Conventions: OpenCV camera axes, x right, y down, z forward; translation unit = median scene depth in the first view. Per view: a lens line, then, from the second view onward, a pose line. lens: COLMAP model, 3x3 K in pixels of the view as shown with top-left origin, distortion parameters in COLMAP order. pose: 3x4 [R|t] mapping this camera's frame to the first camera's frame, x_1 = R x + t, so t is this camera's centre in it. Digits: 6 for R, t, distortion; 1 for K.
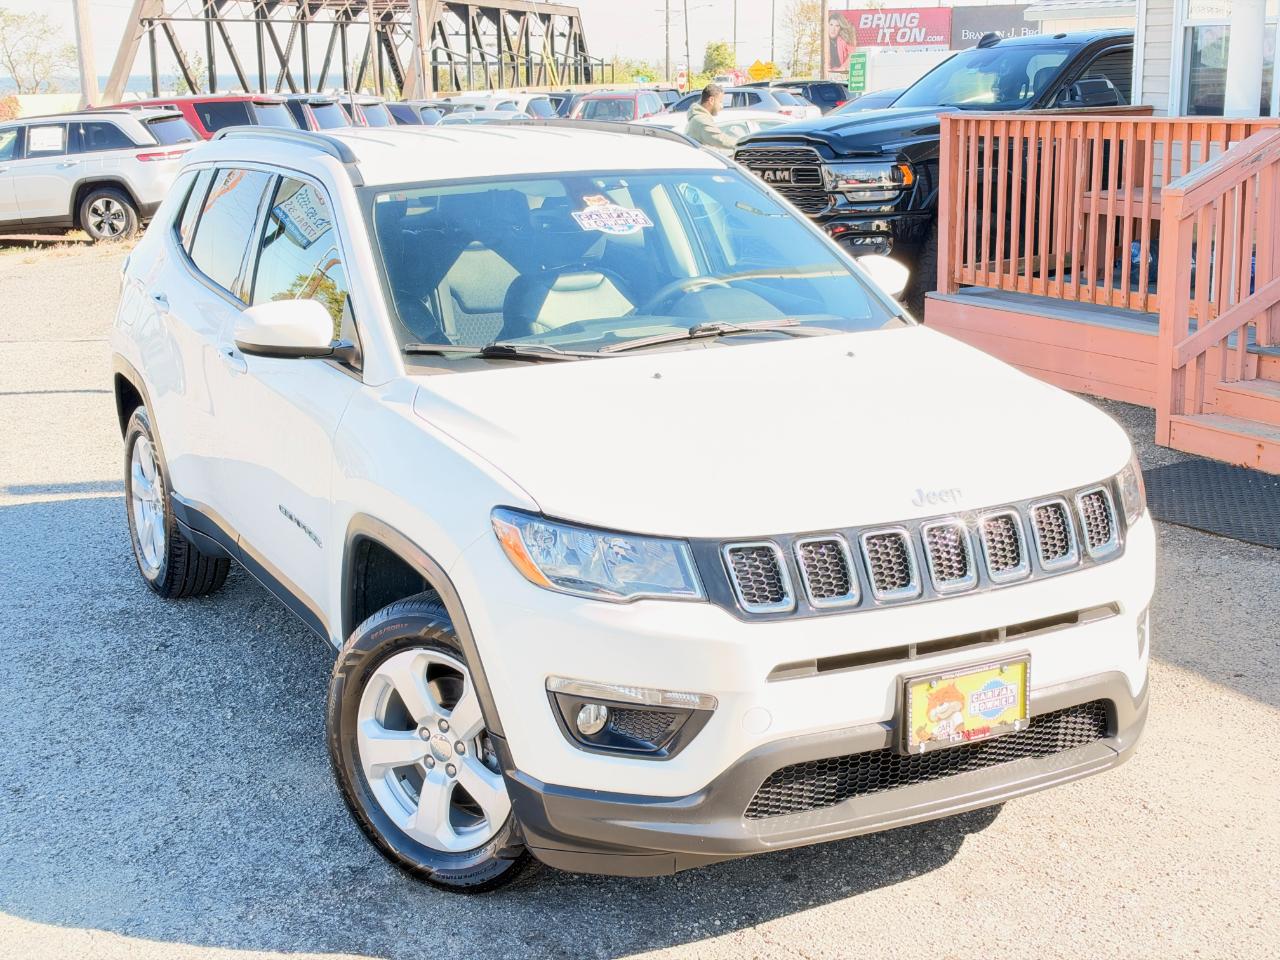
lens RADIAL K [[1795.8, 0, 657.8], [0, 1795.8, 466.3], [0, 0, 1]] dist [0.266215, -0.666821]
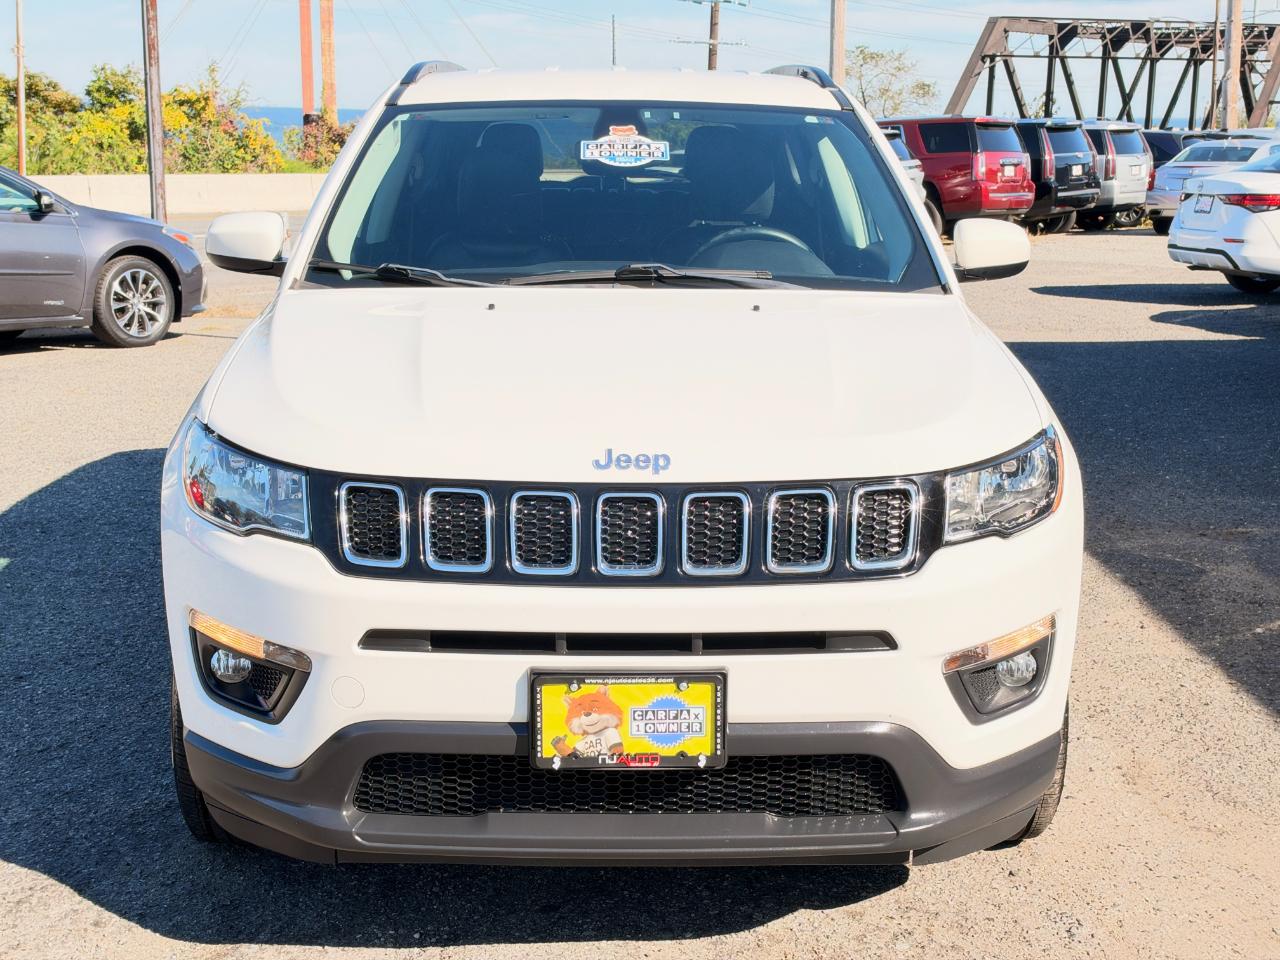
lens RADIAL K [[1802.0, 0, 640.0], [0, 1802.0, 480.0], [0, 0, 1]] dist [0.286071, -0.867475]
pose [[0.895472, 0.116169, -0.429691, 0.483947], [-0.122323, 0.992400, 0.013380, 0.013311], [0.427980, 0.040580, 0.902877, 0.262743]]
